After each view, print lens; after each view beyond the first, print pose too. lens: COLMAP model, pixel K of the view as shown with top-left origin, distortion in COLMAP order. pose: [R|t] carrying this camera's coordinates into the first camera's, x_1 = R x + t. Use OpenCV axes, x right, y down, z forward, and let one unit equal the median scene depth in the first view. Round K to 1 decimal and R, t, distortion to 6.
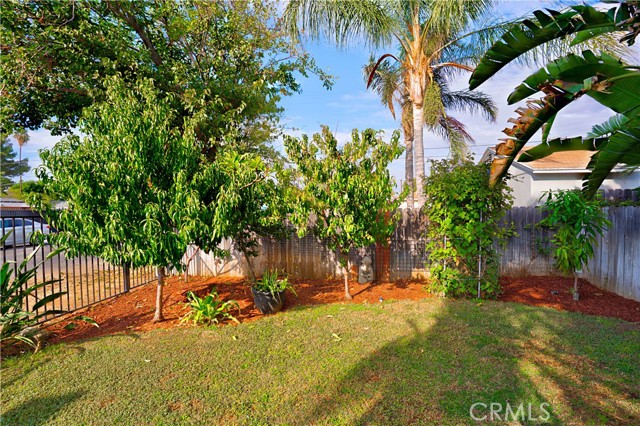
lens RADIAL K [[316.1, 0, 319.8], [0, 316.1, 213.1], [0, 0, 1]] dist [-0.037132, 0.002204]
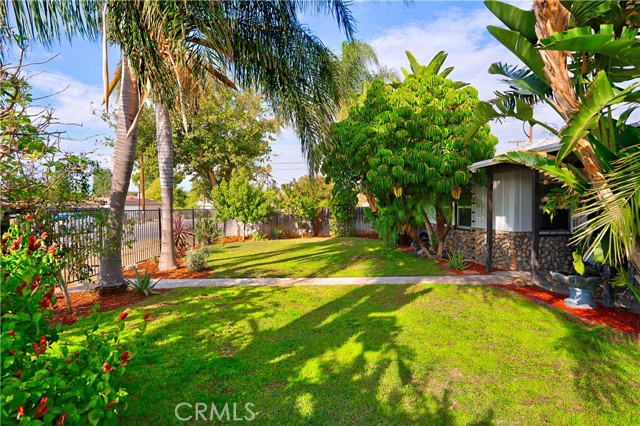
lens RADIAL K [[385.5, 0, 320.3], [0, 385.5, 213.0], [0, 0, 1]] dist [-0.001154, -0.000189]
pose [[0.997144, 0.001722, 0.075511, -0.014217], [-0.000826, 0.999929, -0.011897, 0.086257], [-0.075526, 0.011801, 0.997074, -2.735811]]
